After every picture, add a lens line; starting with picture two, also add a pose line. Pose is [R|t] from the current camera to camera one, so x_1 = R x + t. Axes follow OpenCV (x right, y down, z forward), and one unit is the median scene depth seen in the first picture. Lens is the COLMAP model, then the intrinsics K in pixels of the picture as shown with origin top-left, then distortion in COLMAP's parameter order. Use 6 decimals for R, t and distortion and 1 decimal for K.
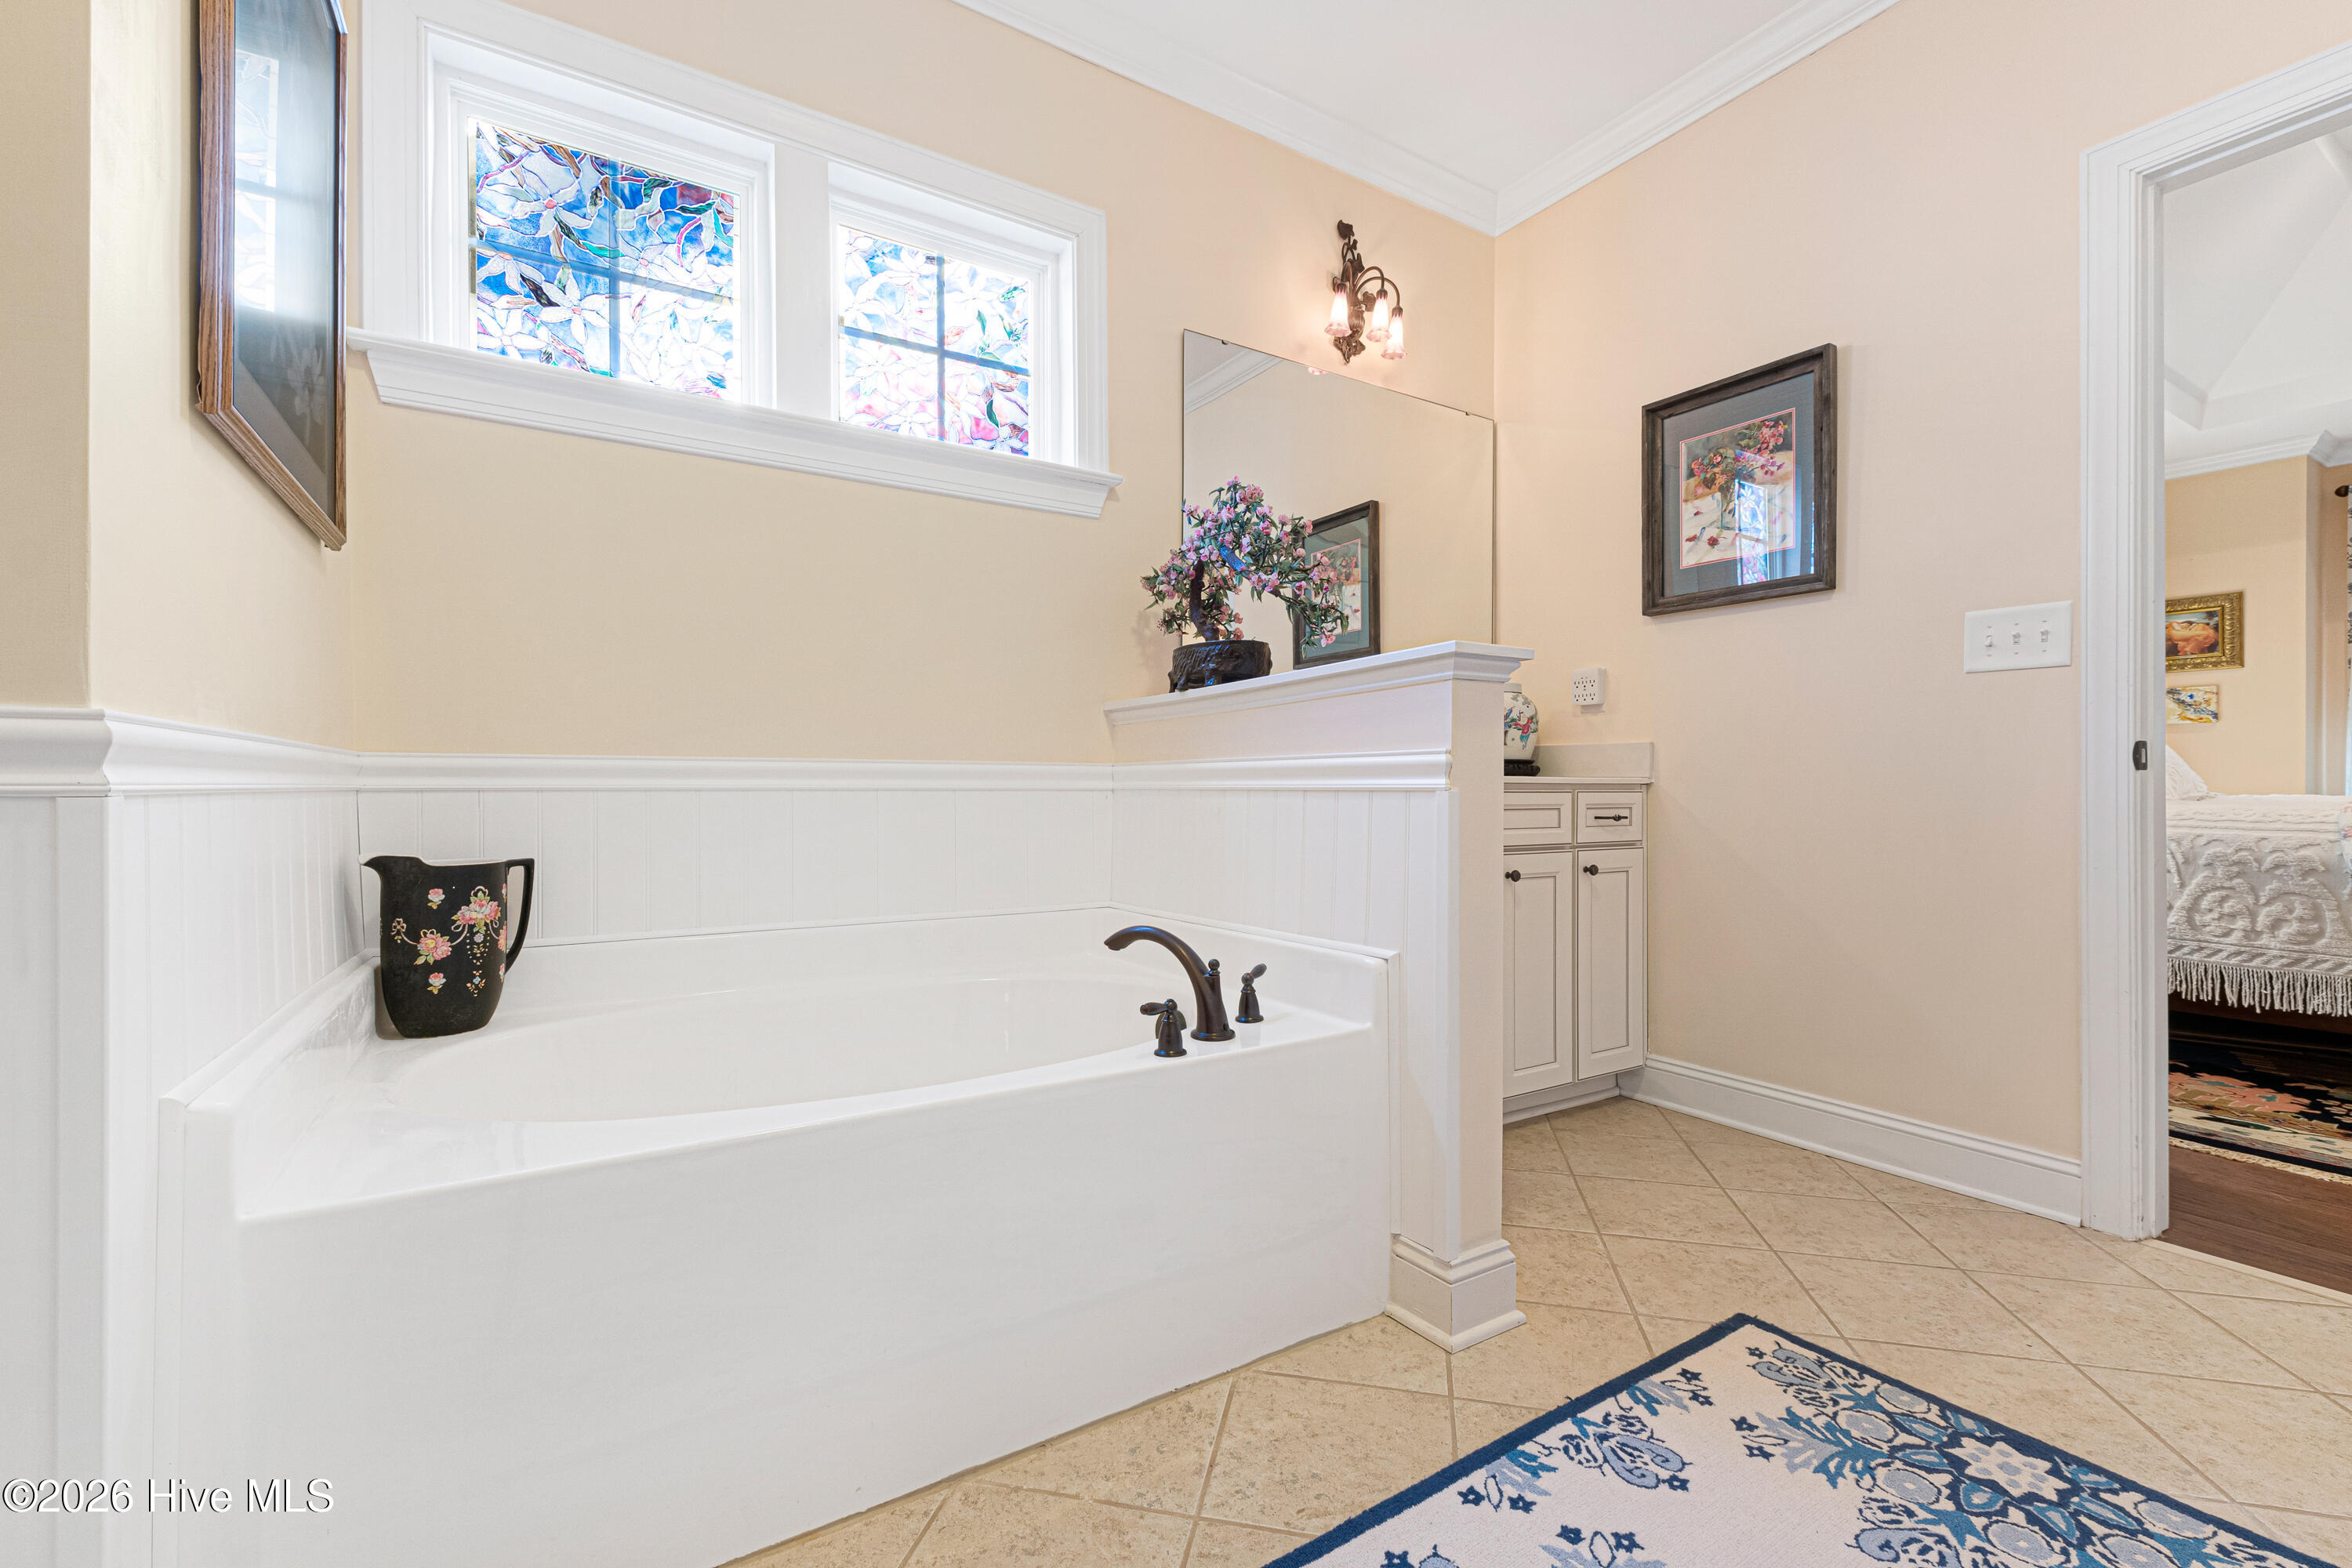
lens RADIAL K [[998.2, 0, 1177.4], [0, 998.2, 778.8], [0, 0, 1]] dist [0.005634, 0.000479]
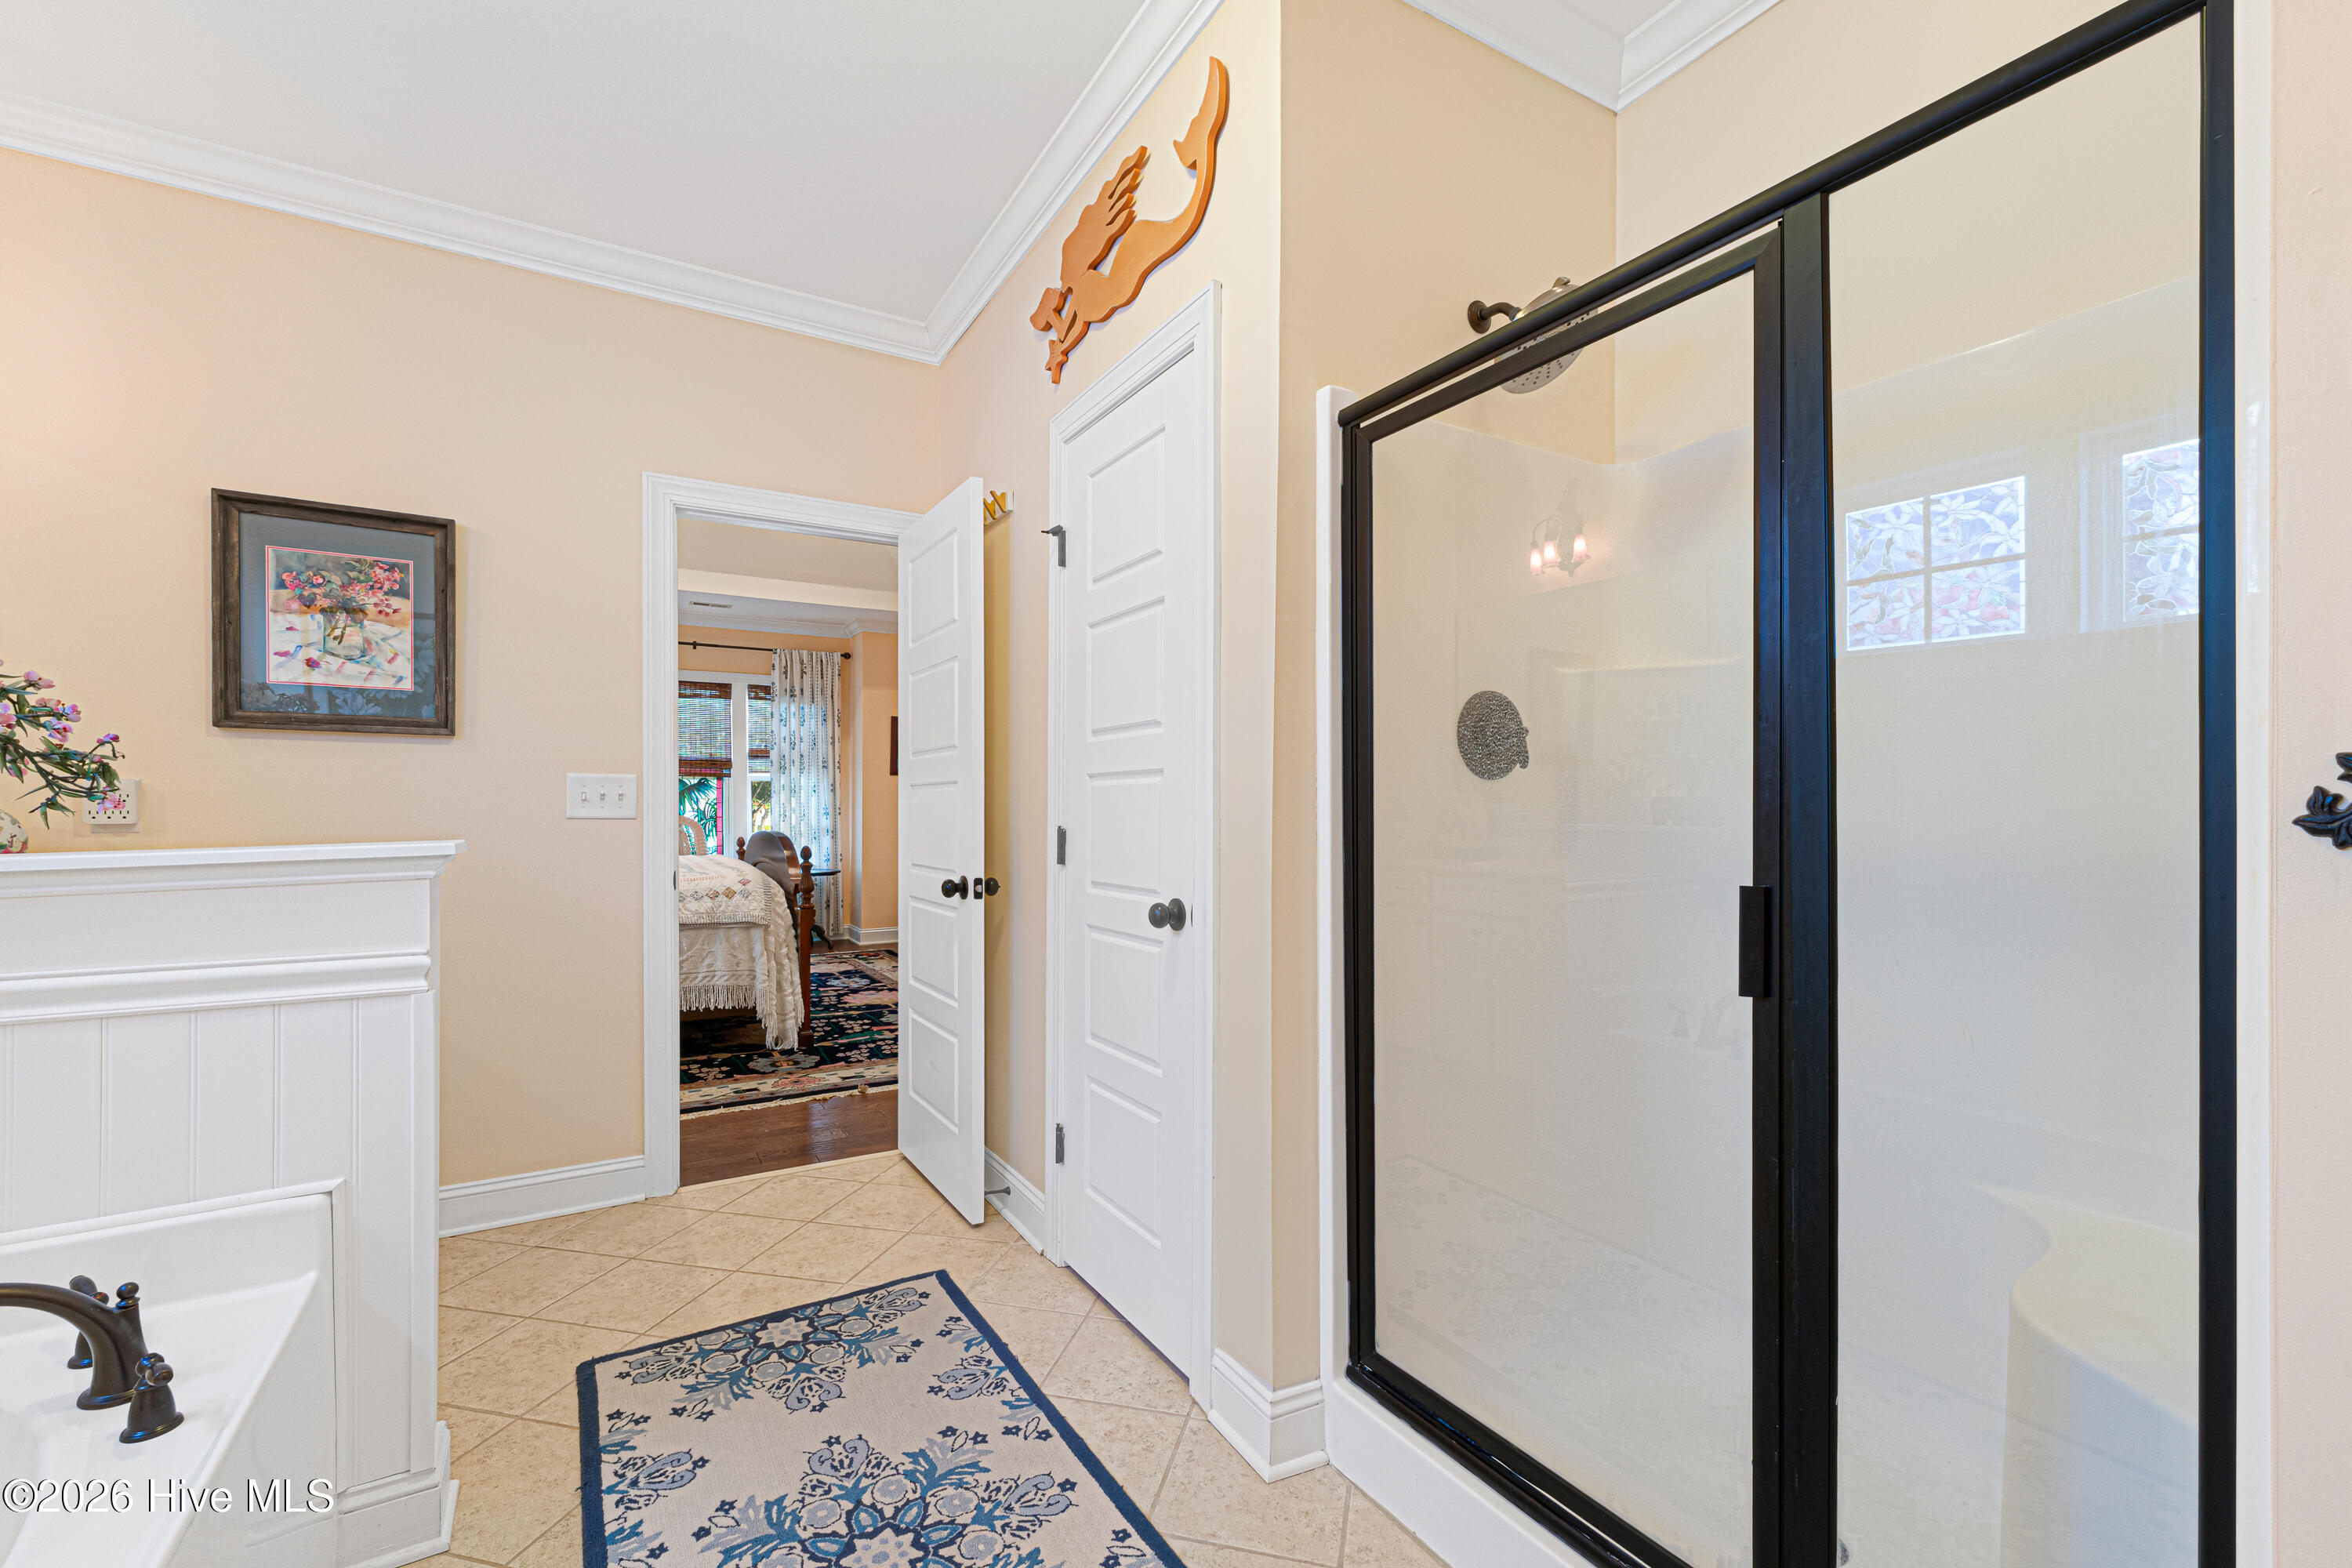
lens RADIAL K [[1026.0, 0, 1144.2], [0, 1026.0, 805.4], [0, 0, 1]] dist [0.023325, 0.000326]
pose [[0.042105, -0.004997, 0.999101, -0.709635], [-0.008836, 0.999947, 0.005374, -0.180698], [-0.999074, -0.009055, 0.042059, 0.243354]]
